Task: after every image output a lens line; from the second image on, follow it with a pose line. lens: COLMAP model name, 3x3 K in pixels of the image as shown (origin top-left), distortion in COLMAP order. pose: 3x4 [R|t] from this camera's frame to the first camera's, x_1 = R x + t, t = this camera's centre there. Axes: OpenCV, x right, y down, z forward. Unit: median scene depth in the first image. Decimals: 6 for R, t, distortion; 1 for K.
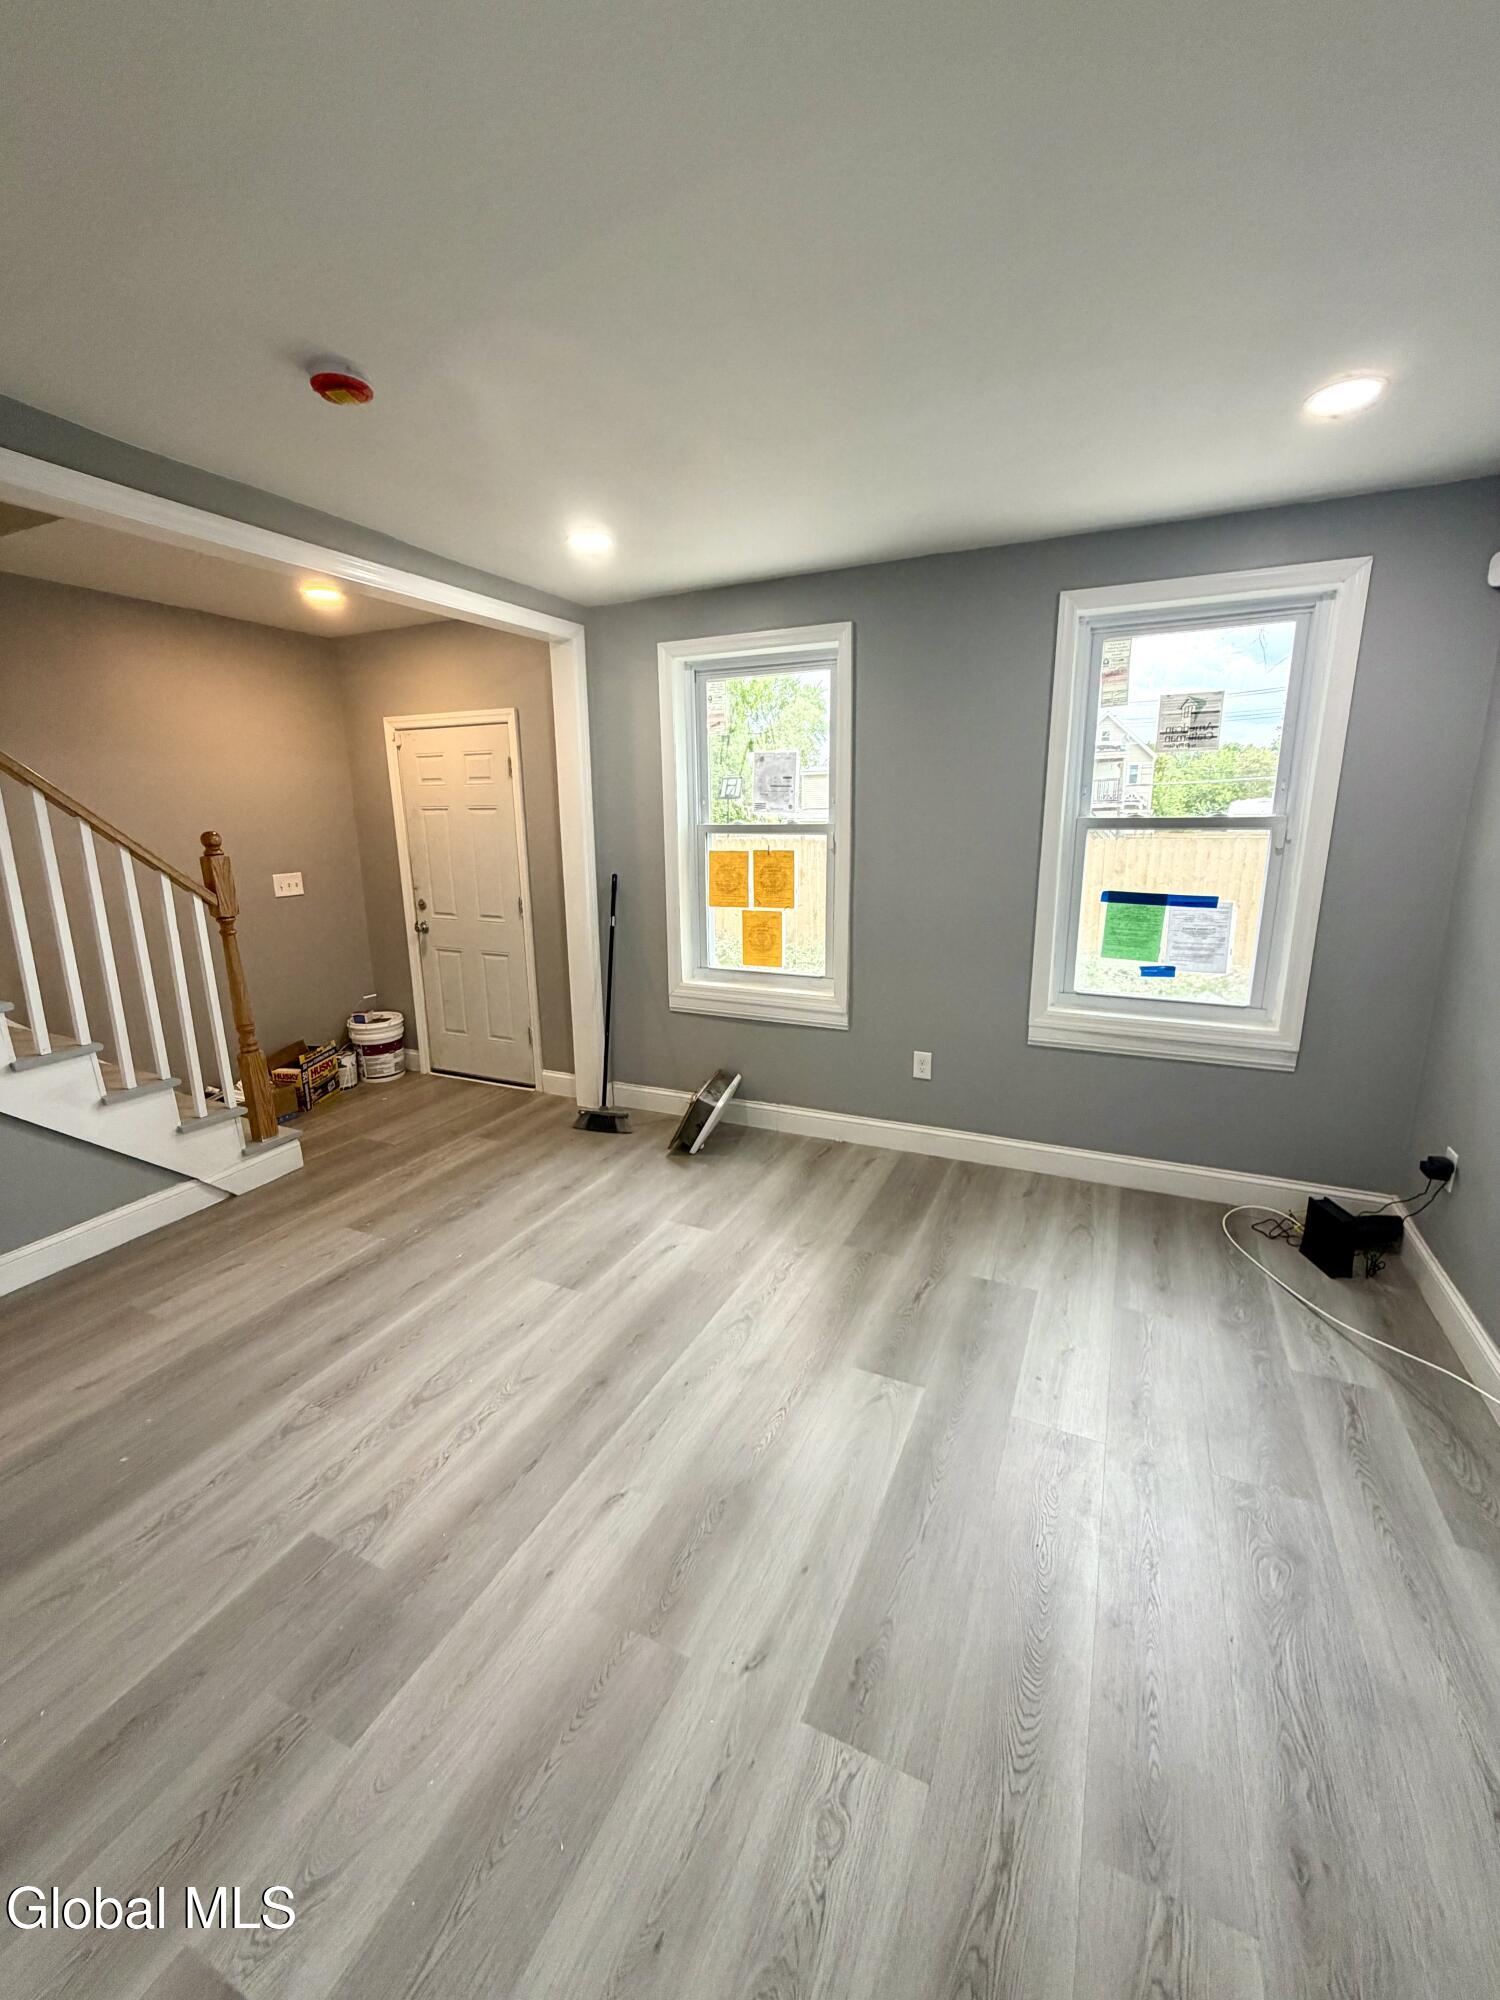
lens RADIAL K [[802.4, 0, 753.3], [0, 802.4, 992.3], [0, 0, 1]] dist [0.000415, -0.000155]
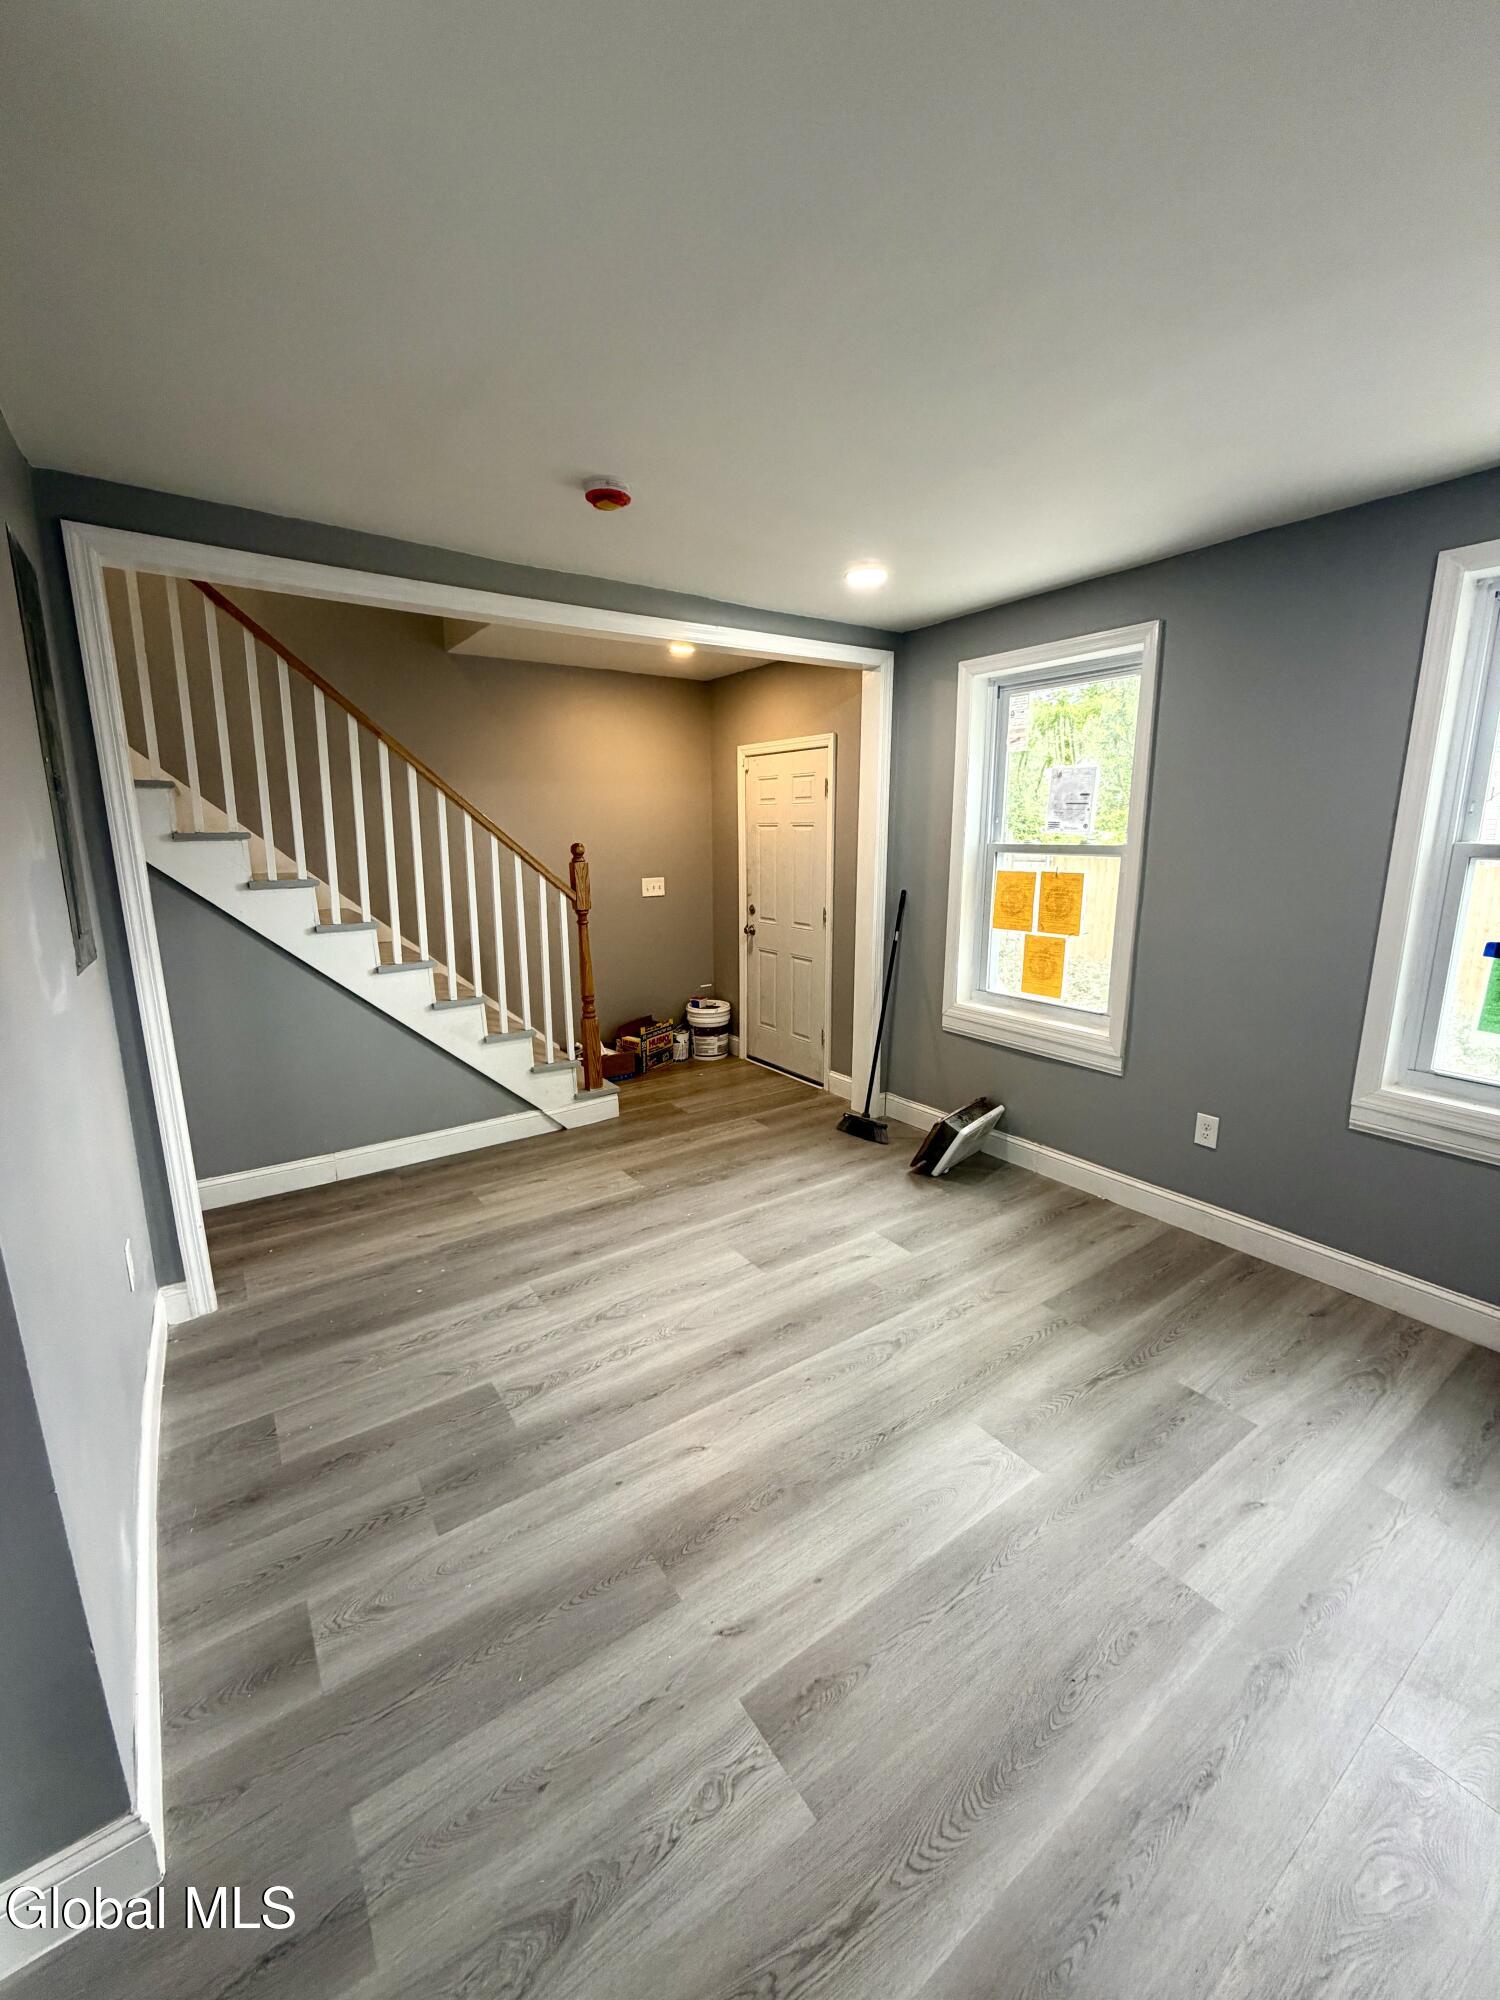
lens RADIAL K [[802.4, 0, 746.2], [0, 802.4, 990.9], [0, 0, 1]] dist [0.000415, -0.000155]
pose [[0.867163, 0.105275, -0.486771, 0.229757], [-0.113791, 0.993431, 0.012136, -0.013286], [0.484851, 0.044866, 0.873445, 0.021209]]
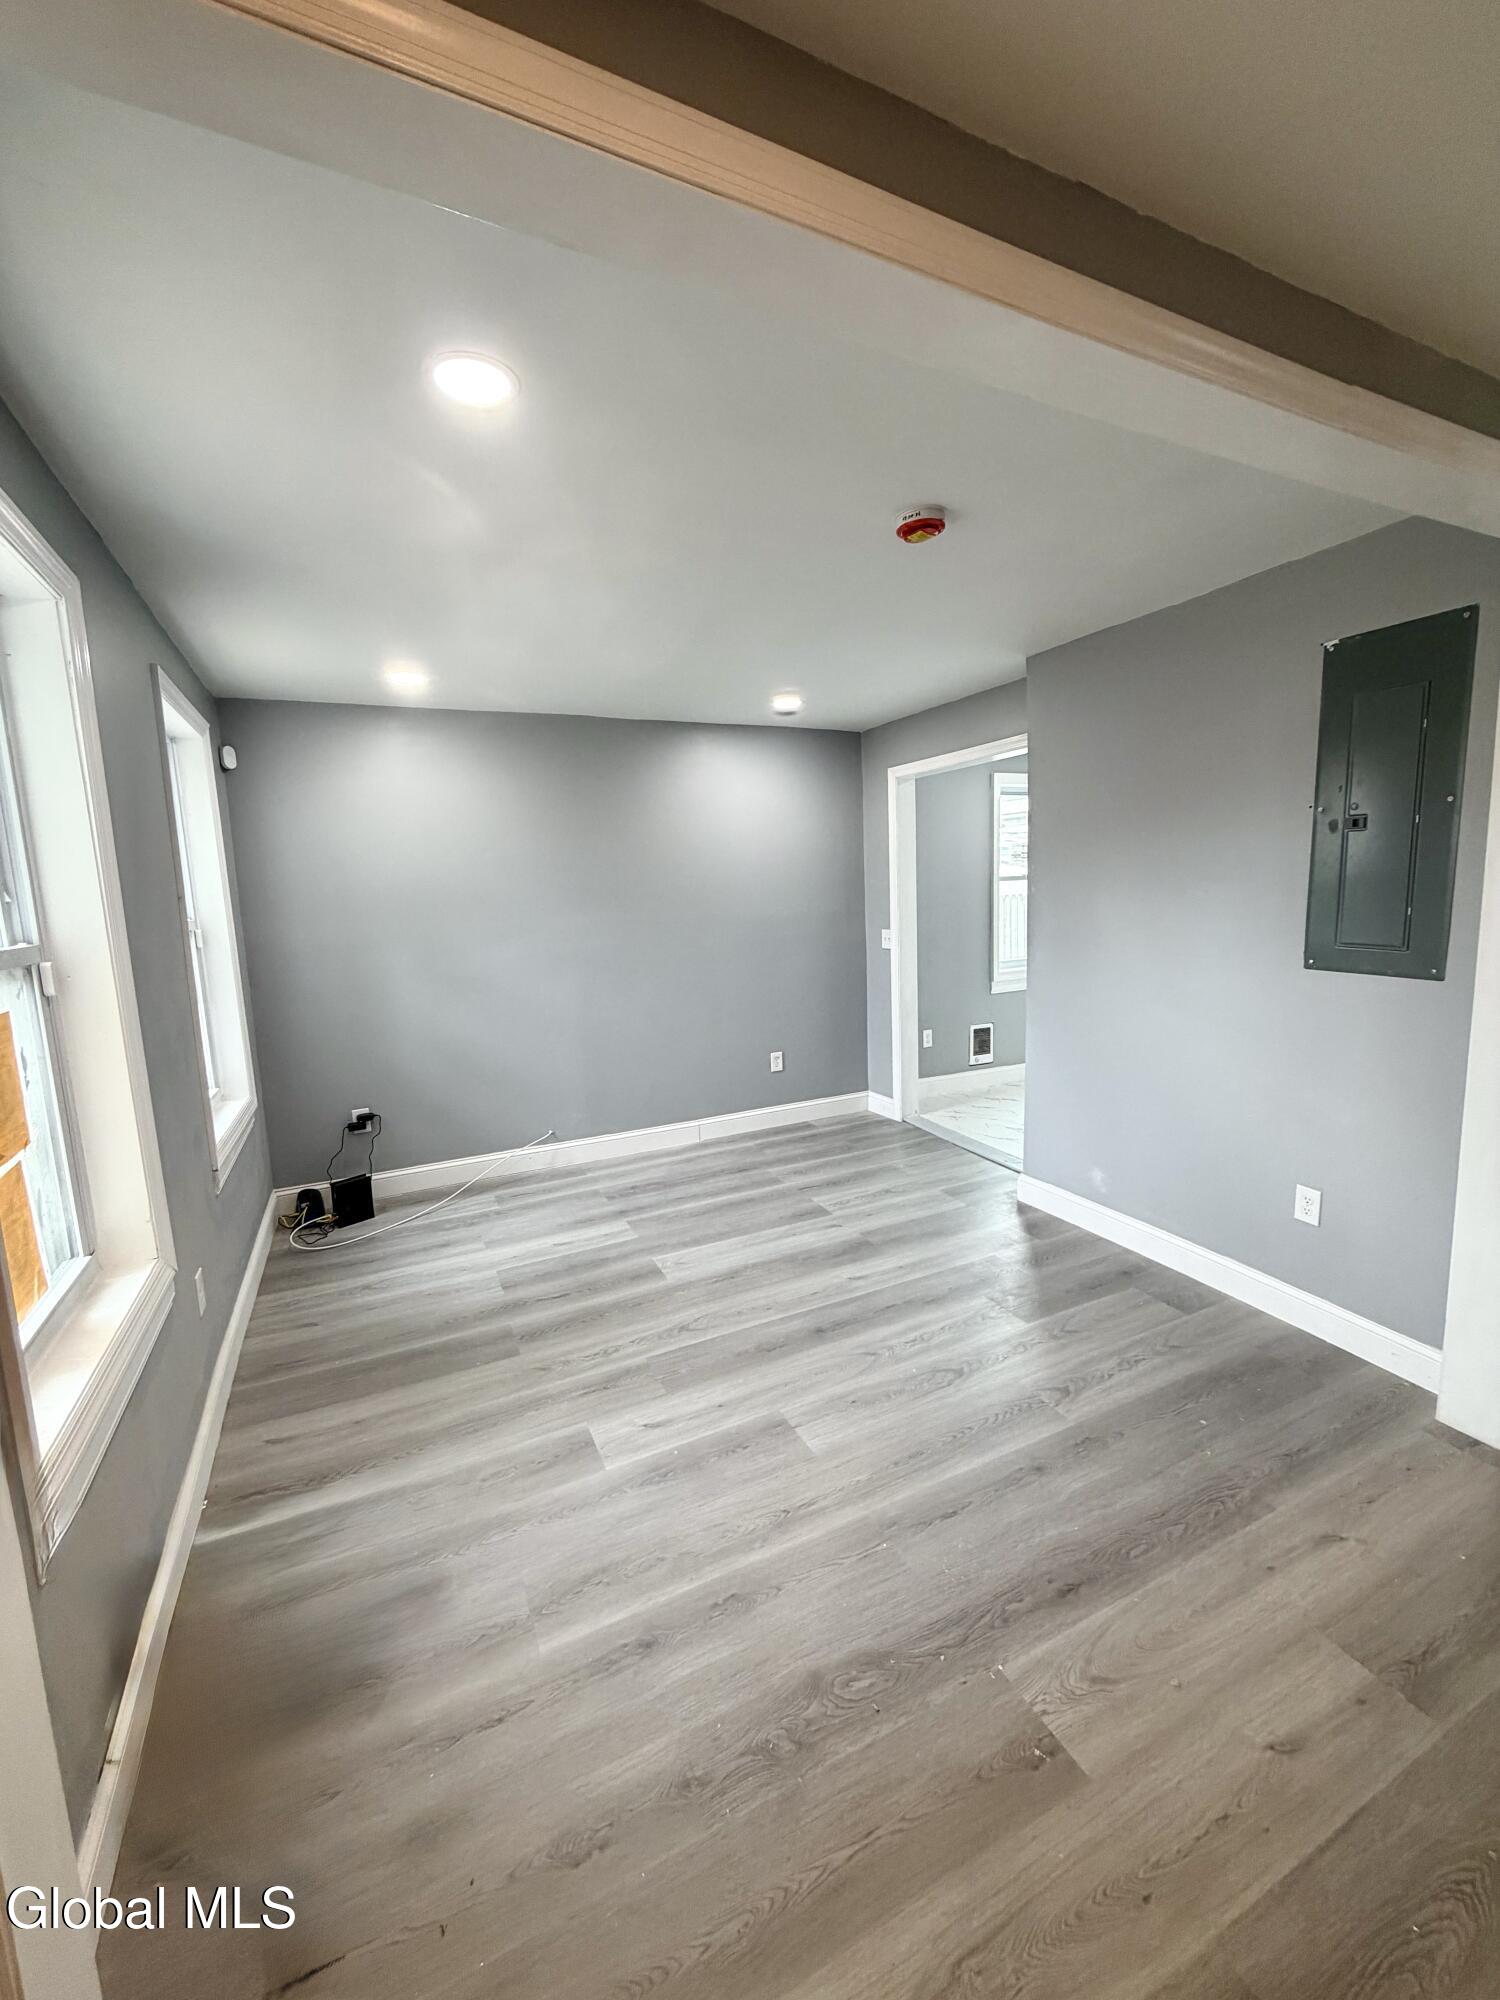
lens RADIAL K [[802.4, 0, 749.5], [0, 802.4, 999.8], [0, 0, 1]] dist [0.000415, -0.000155]
pose [[-0.776366, -0.047414, 0.628496, -0.666032], [0.183776, 0.936808, 0.297687, -0.303522], [-0.602895, 0.346617, -0.718592, 1.372740]]
